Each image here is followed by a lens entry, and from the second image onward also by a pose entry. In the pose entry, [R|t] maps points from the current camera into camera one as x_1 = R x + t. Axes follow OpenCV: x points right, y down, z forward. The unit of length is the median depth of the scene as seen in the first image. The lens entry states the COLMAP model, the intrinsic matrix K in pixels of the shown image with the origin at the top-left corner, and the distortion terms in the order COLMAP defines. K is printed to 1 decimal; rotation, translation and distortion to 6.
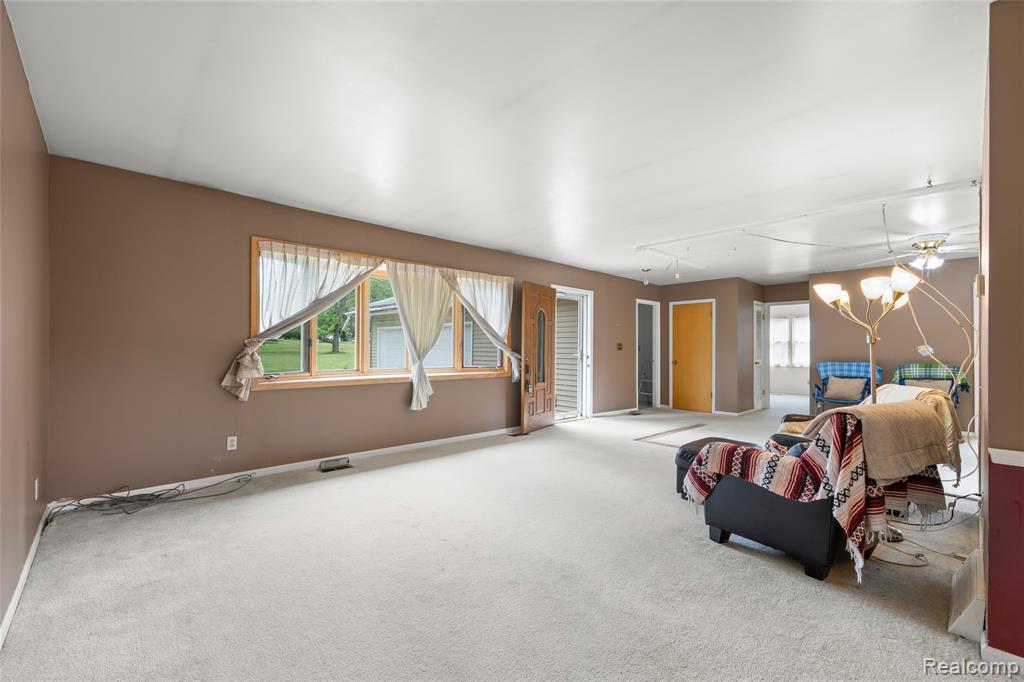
lens RADIAL K [[432.8, 0, 512.4], [0, 432.8, 347.1], [0, 0, 1]] dist [0.003661, -0.001099]
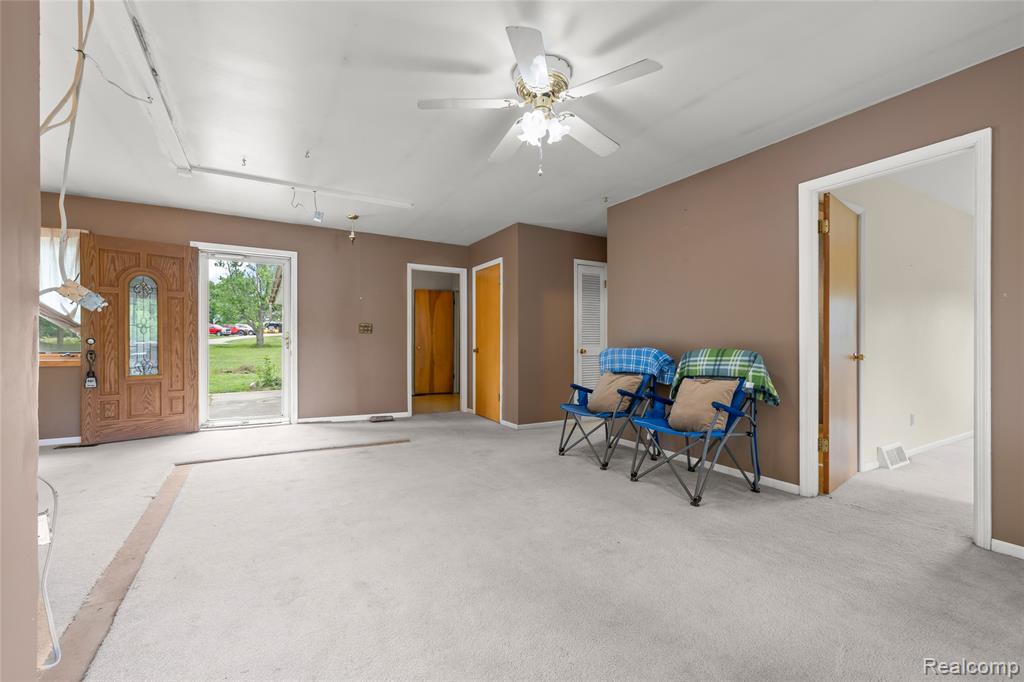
lens RADIAL K [[432.8, 0, 511.4], [0, 432.8, 342.8], [0, 0, 1]] dist [0.003661, -0.001099]
pose [[0.974226, -0.003672, -0.225546, 0.775029], [0.004389, 0.999987, 0.002678, 0.026658], [0.225533, -0.003599, 0.974229, 0.402018]]
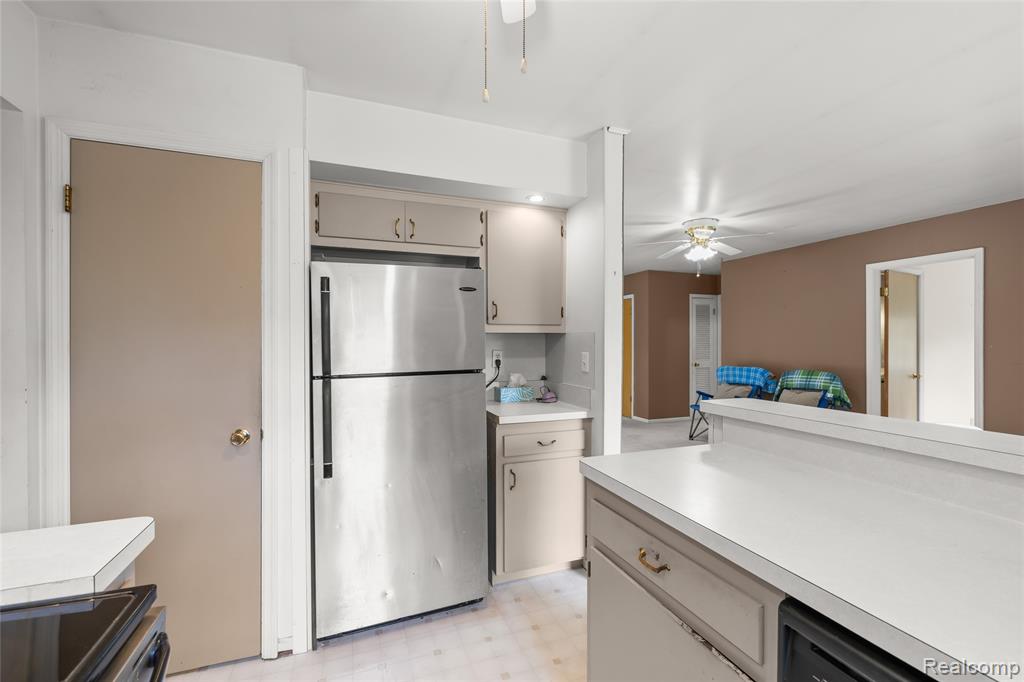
lens RADIAL K [[432.8, 0, 515.8], [0, 432.8, 342.9], [0, 0, 1]] dist [0.003661, -0.001099]
pose [[0.925374, -0.004651, -0.379027, 0.711111], [0.006981, 0.999964, 0.004771, -0.018091], [0.378991, -0.007061, 0.925373, 0.061624]]
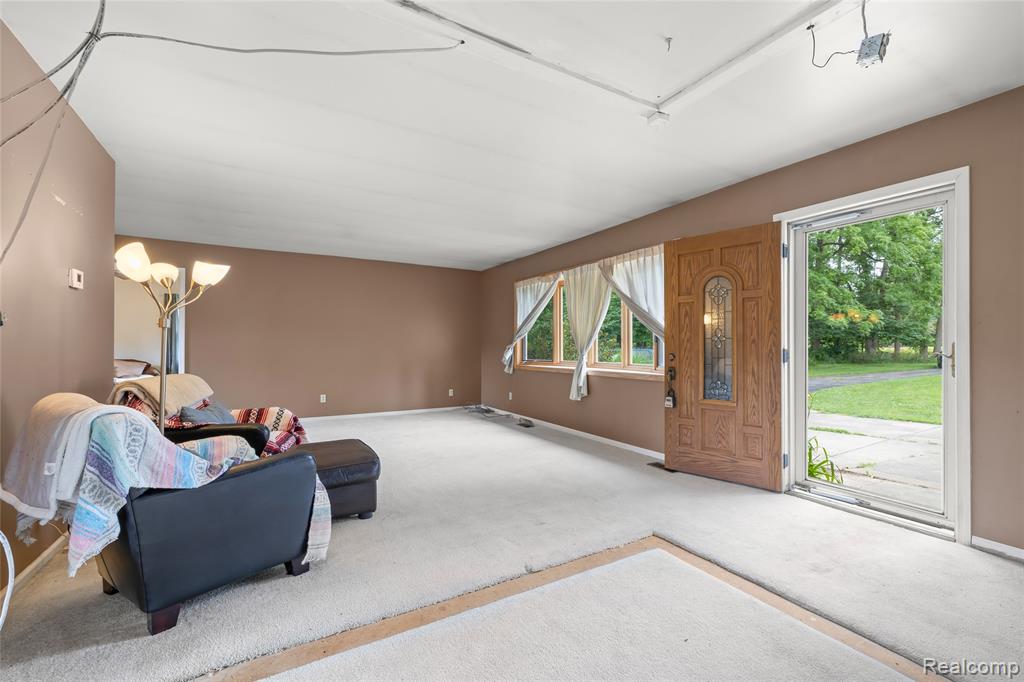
lens RADIAL K [[432.8, 0, 510.1], [0, 432.8, 344.6], [0, 0, 1]] dist [0.003661, -0.001099]
pose [[-0.233228, -0.015322, -0.972301, 0.650624], [-0.004864, 0.999882, -0.014590, 0.016346], [0.972410, 0.001326, -0.233275, 0.807257]]
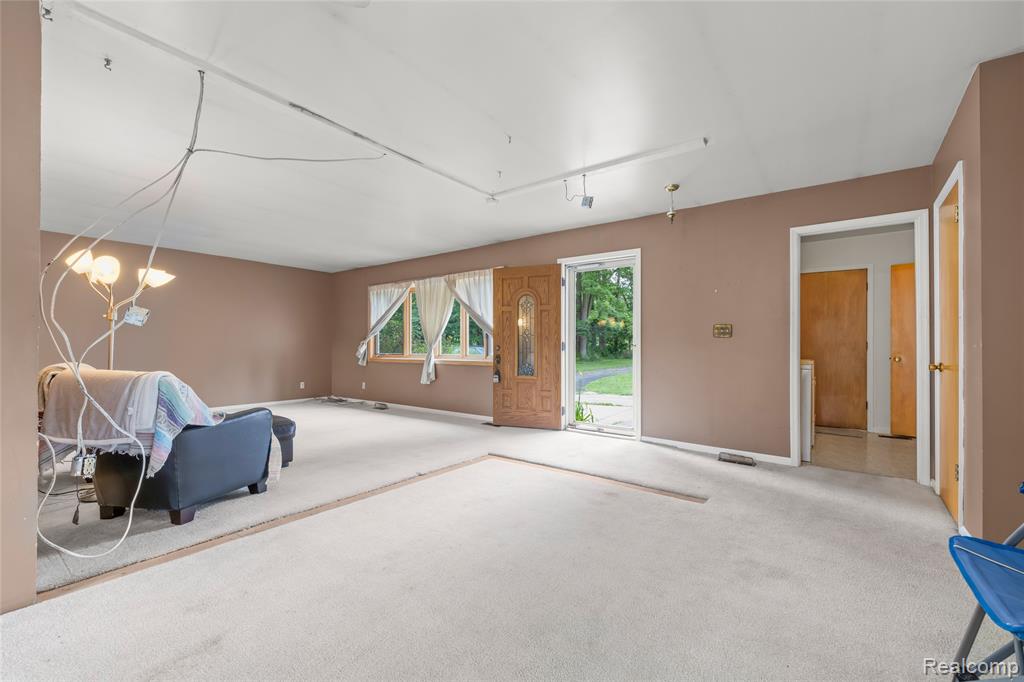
lens RADIAL K [[432.8, 0, 511.6], [0, 432.8, 343.8], [0, 0, 1]] dist [0.003661, -0.001099]
pose [[0.165063, -0.016063, -0.986152, 0.875490], [-0.001761, 0.999861, -0.016581, 0.029284], [0.986281, 0.004473, 0.165012, 0.769392]]
